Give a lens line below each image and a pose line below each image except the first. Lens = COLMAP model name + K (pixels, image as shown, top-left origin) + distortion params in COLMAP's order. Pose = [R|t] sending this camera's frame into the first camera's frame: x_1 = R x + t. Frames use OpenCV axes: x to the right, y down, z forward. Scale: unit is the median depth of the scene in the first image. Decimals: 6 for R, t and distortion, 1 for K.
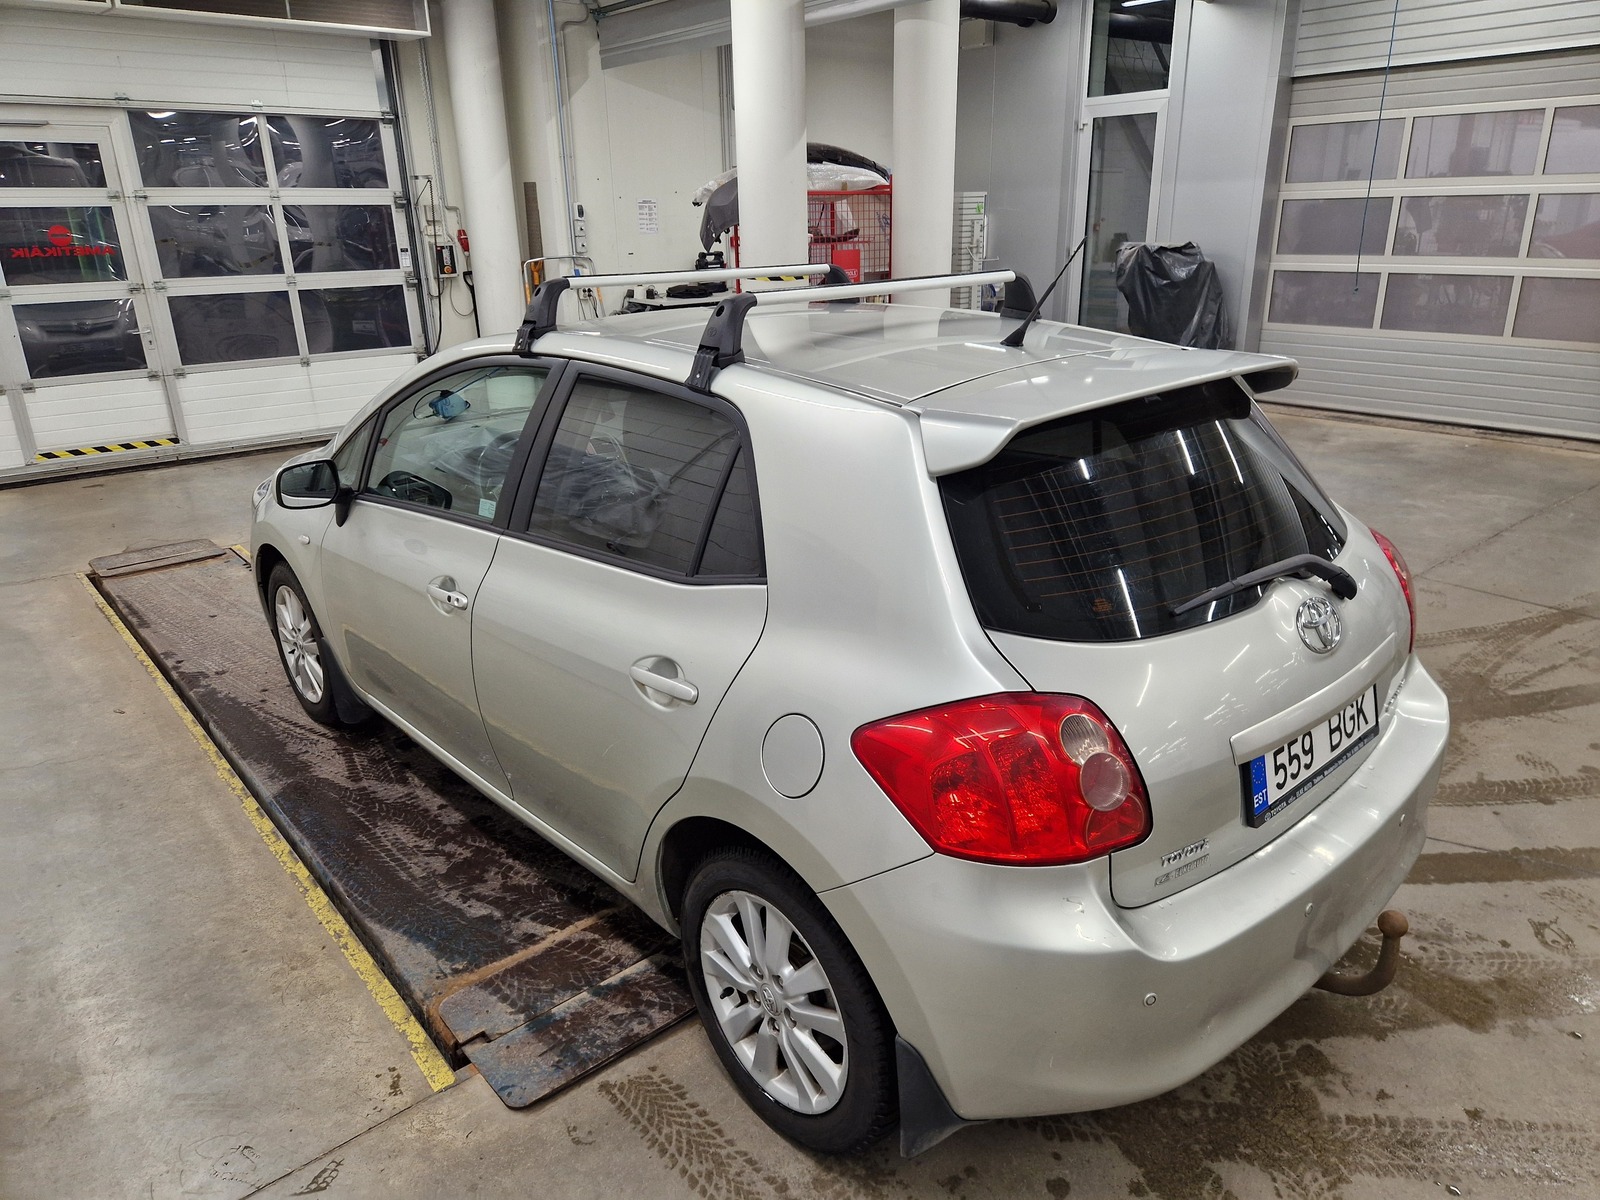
lens RADIAL K [[1077.6, 0, 800.0], [0, 1077.6, 600.0], [0, 0, 1]] dist [0.063233, -0.060866]
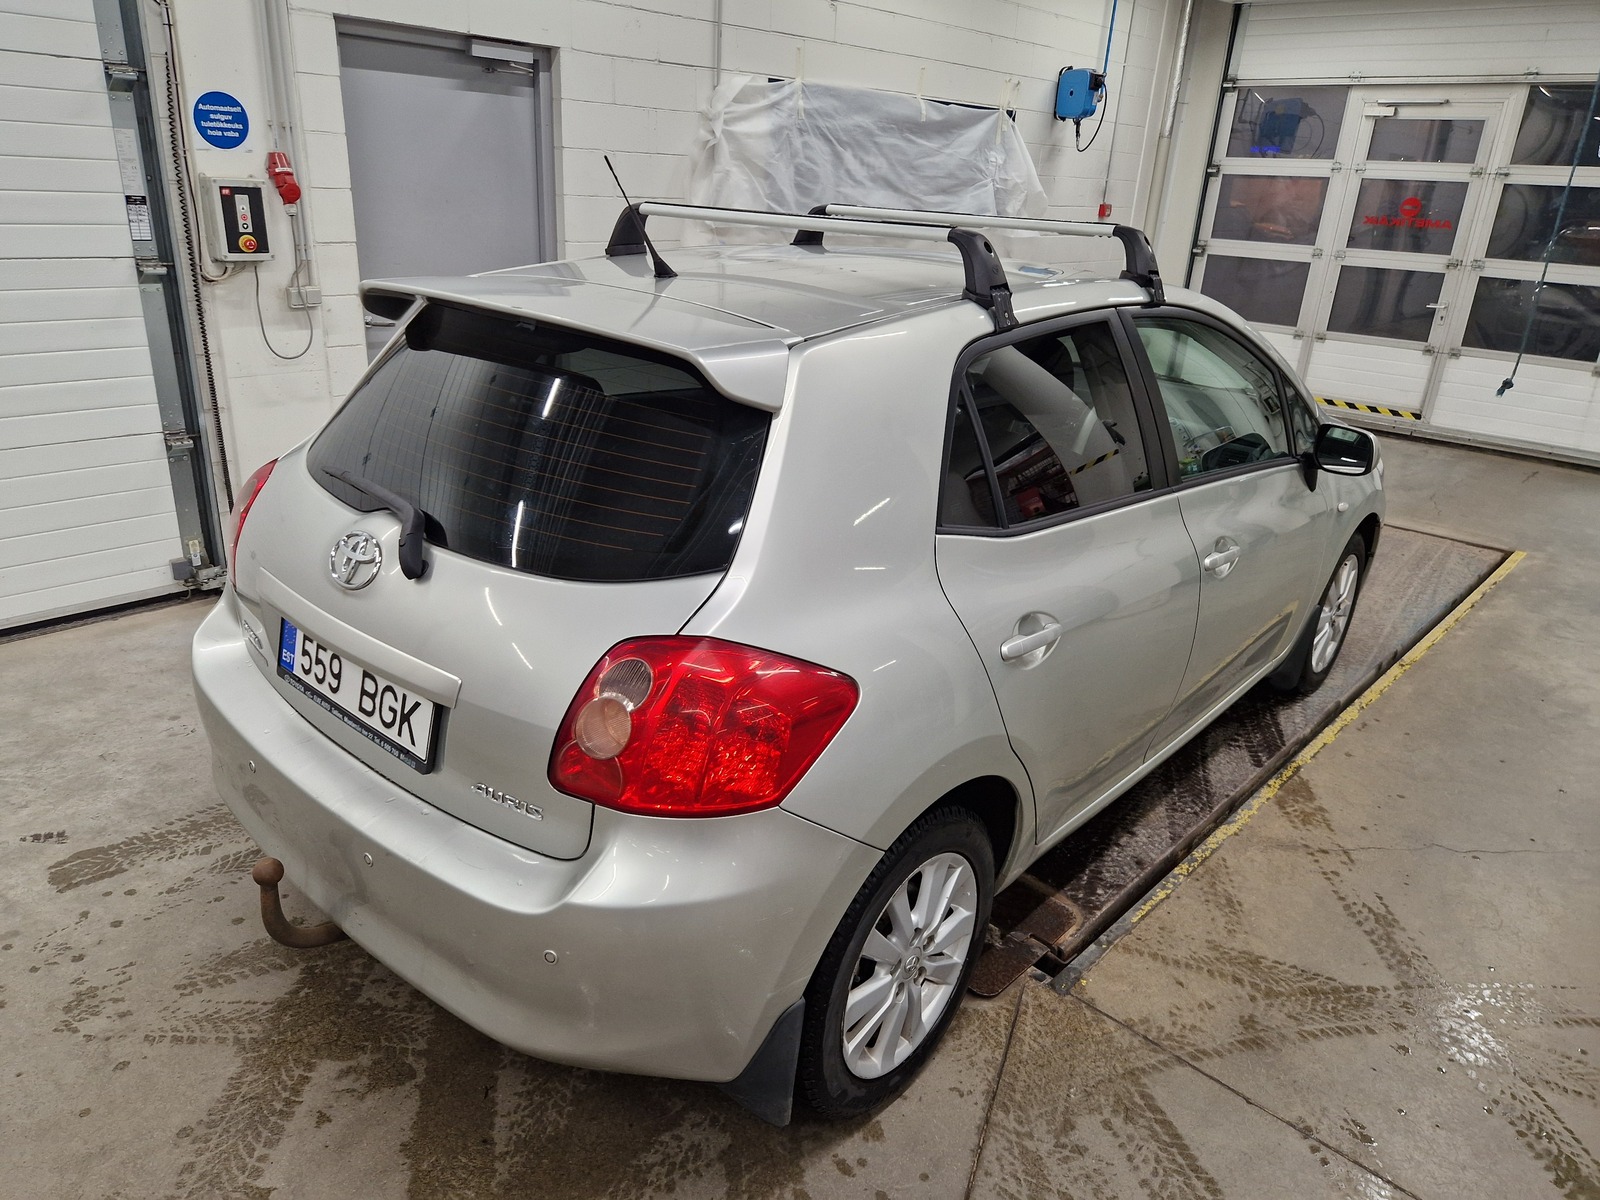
lens RADIAL K [[1064.1, 0, 787.2], [0, 1064.1, 589.7], [0, 0, 1]] dist [0.065959, -0.059652]
pose [[0.106543, 0.381618, -0.918159, 0.923012], [-0.386080, 0.866839, 0.315487, -0.262507], [0.916292, 0.320870, 0.239690, 0.755011]]
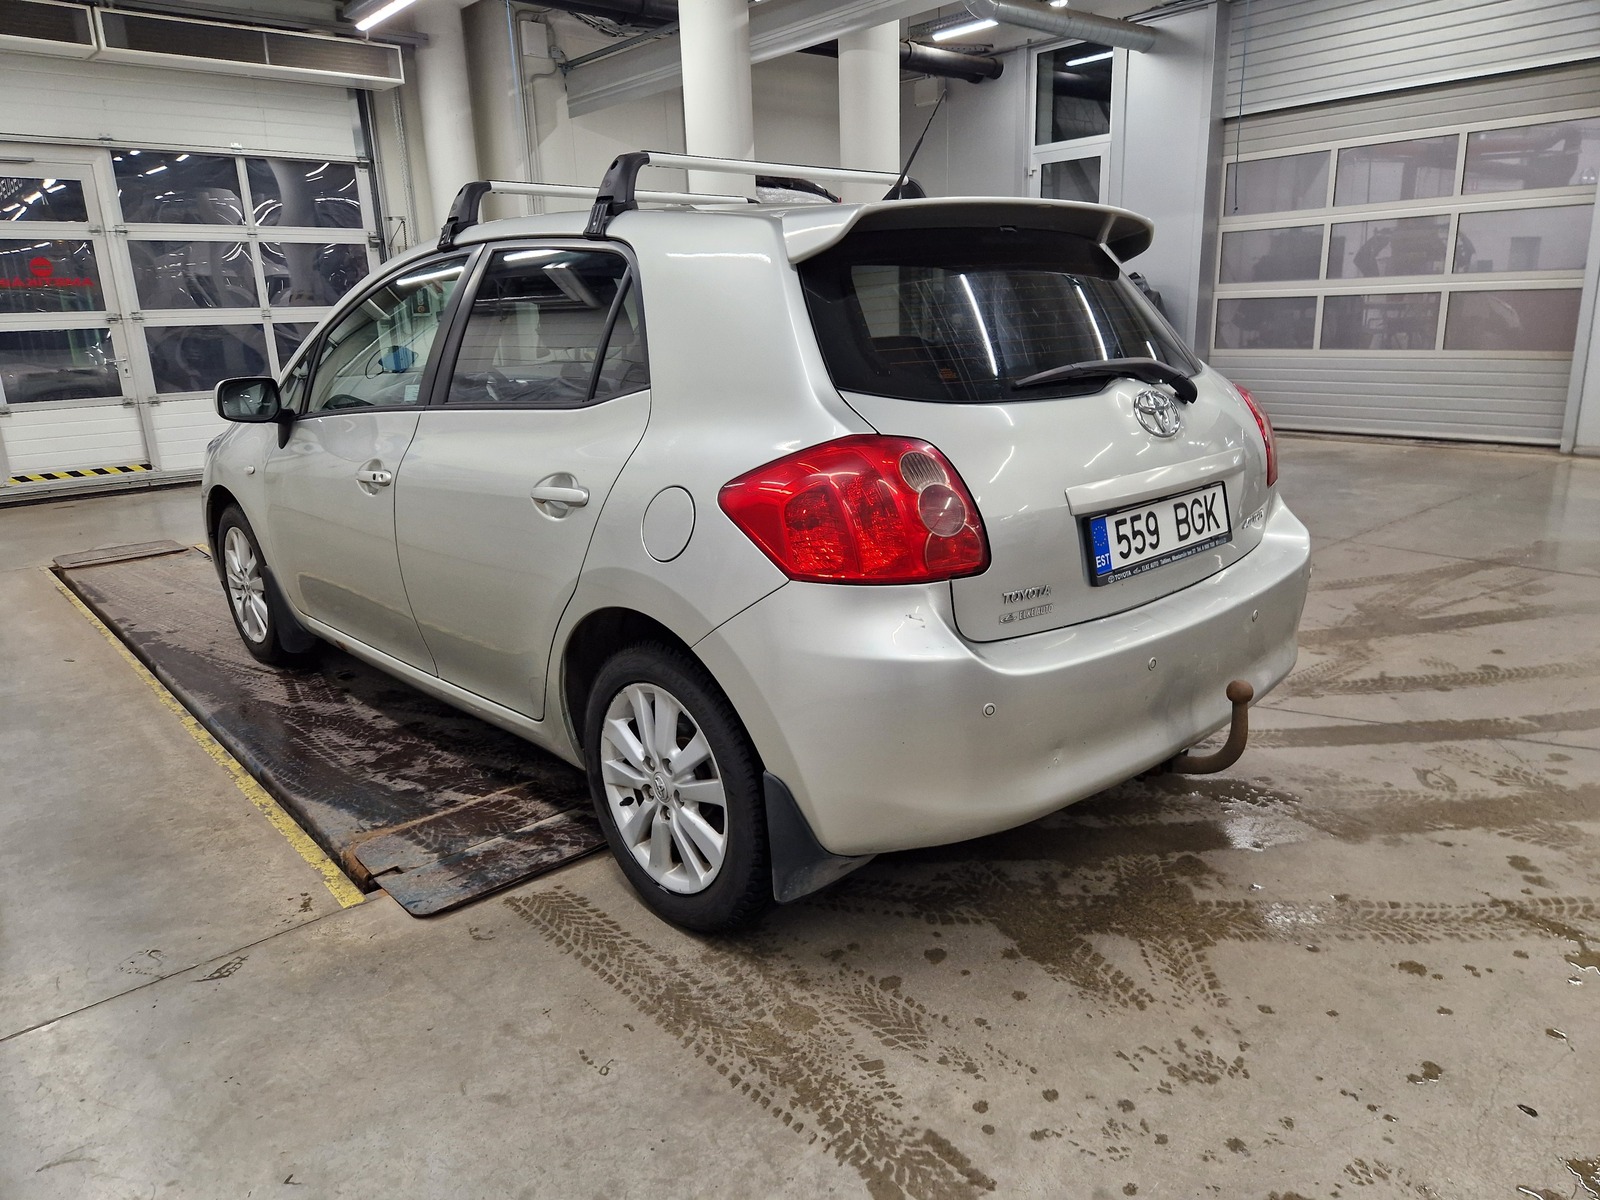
lens RADIAL K [[1083.9, 0, 803.2], [0, 1083.9, 598.6], [0, 0, 1]] dist [0.064954, -0.066865]
pose [[0.999810, -0.016399, 0.010583, 0.072055], [0.017223, 0.996389, -0.083142, 0.195147], [-0.009181, 0.083309, 0.996481, -0.046669]]
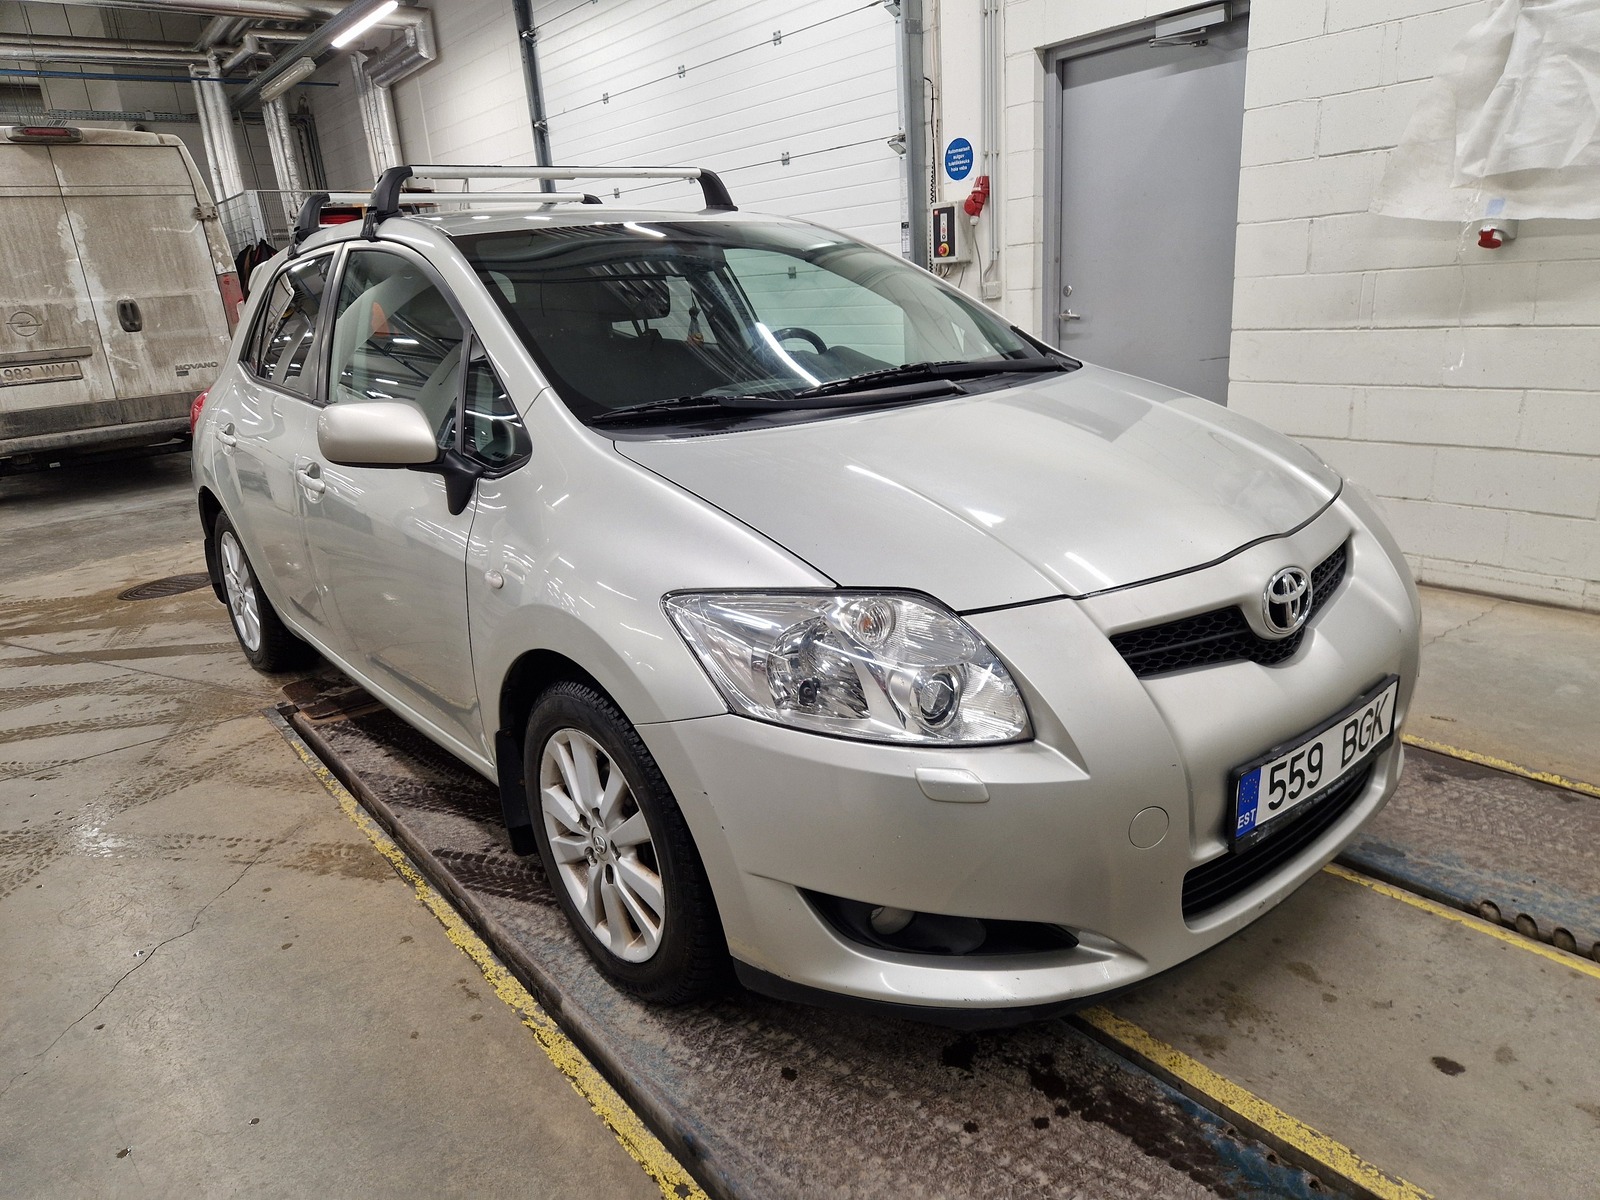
lens RADIAL K [[1064.1, 0, 787.2], [0, 1064.1, 589.7], [0, 0, 1]] dist [0.065959, -0.059652]
pose [[-0.994690, 0.071543, 0.073985, -0.348238], [0.101484, 0.801421, 0.589428, -0.578355], [-0.017124, 0.593807, -0.804426, 2.097199]]
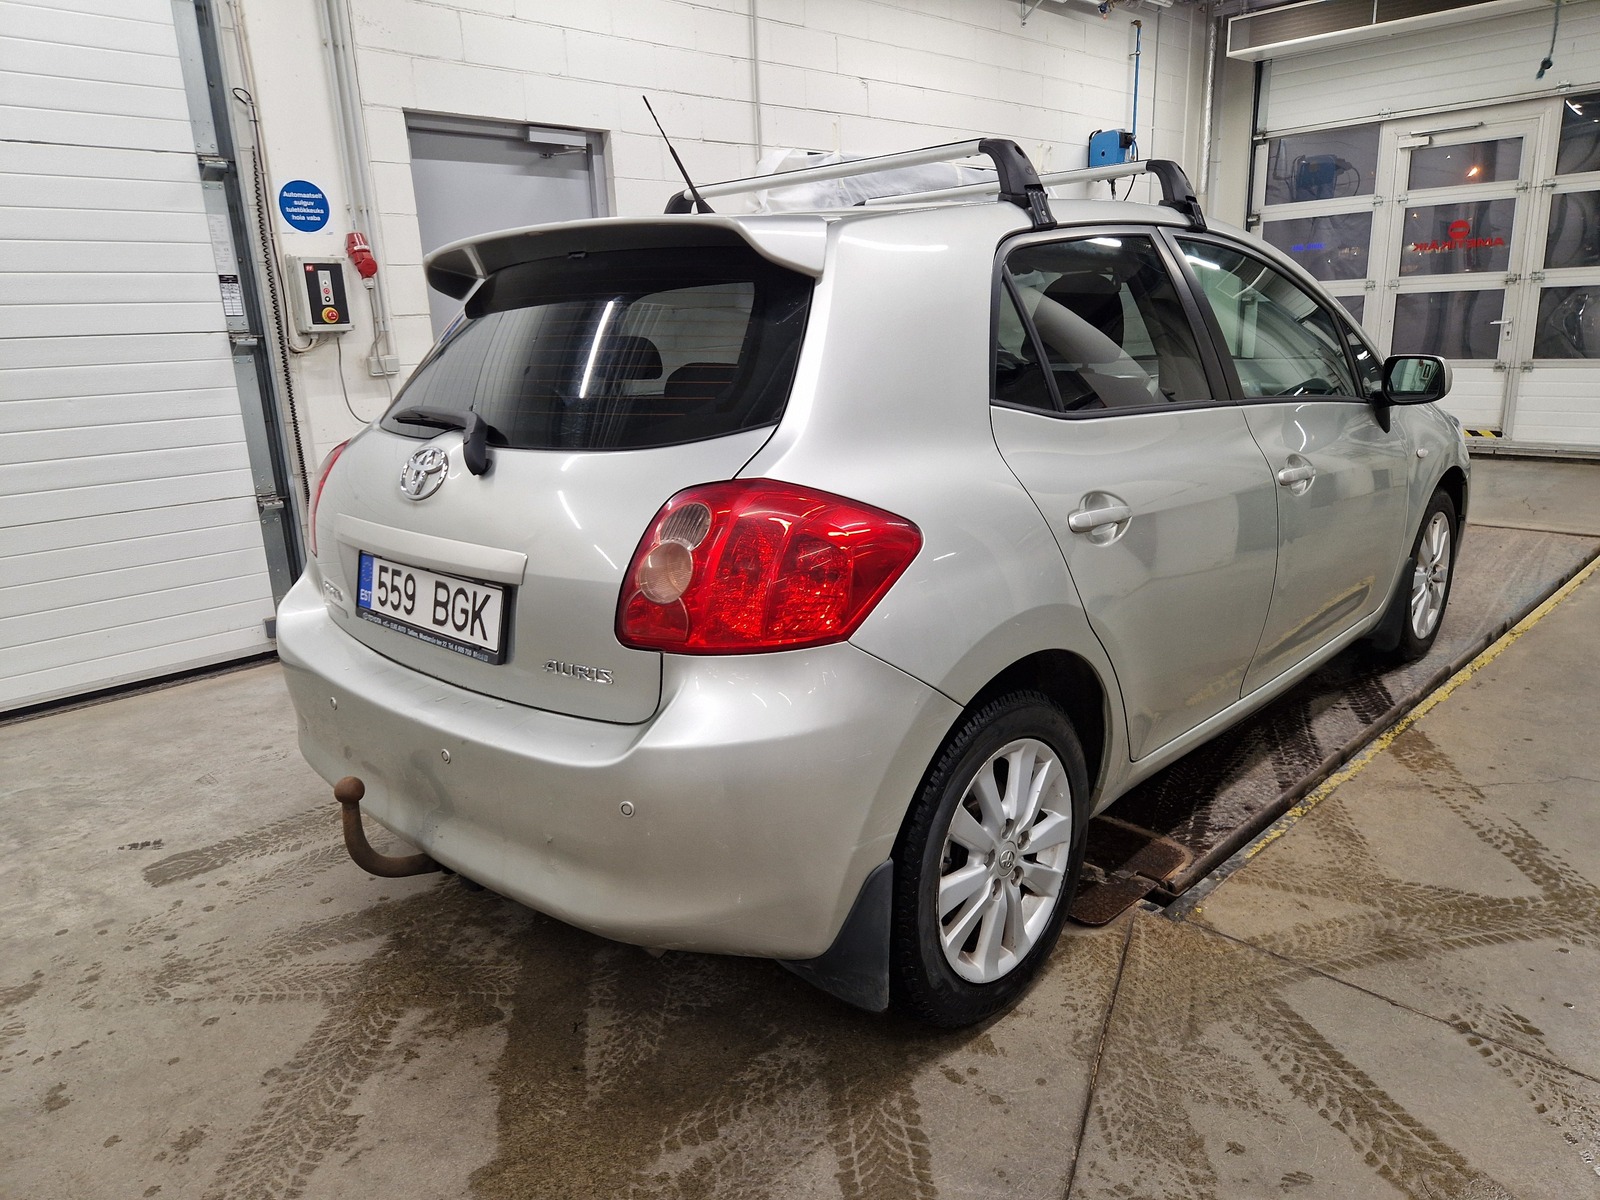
lens RADIAL K [[1062.0, 0, 794.7], [0, 1062.0, 594.3], [0, 0, 1]] dist [0.065034, -0.058284]
pose [[0.067116, 0.266002, -0.961633, 0.966675], [-0.301585, 0.924131, 0.234580, -0.134275], [0.951074, 0.274270, 0.142247, 0.808597]]
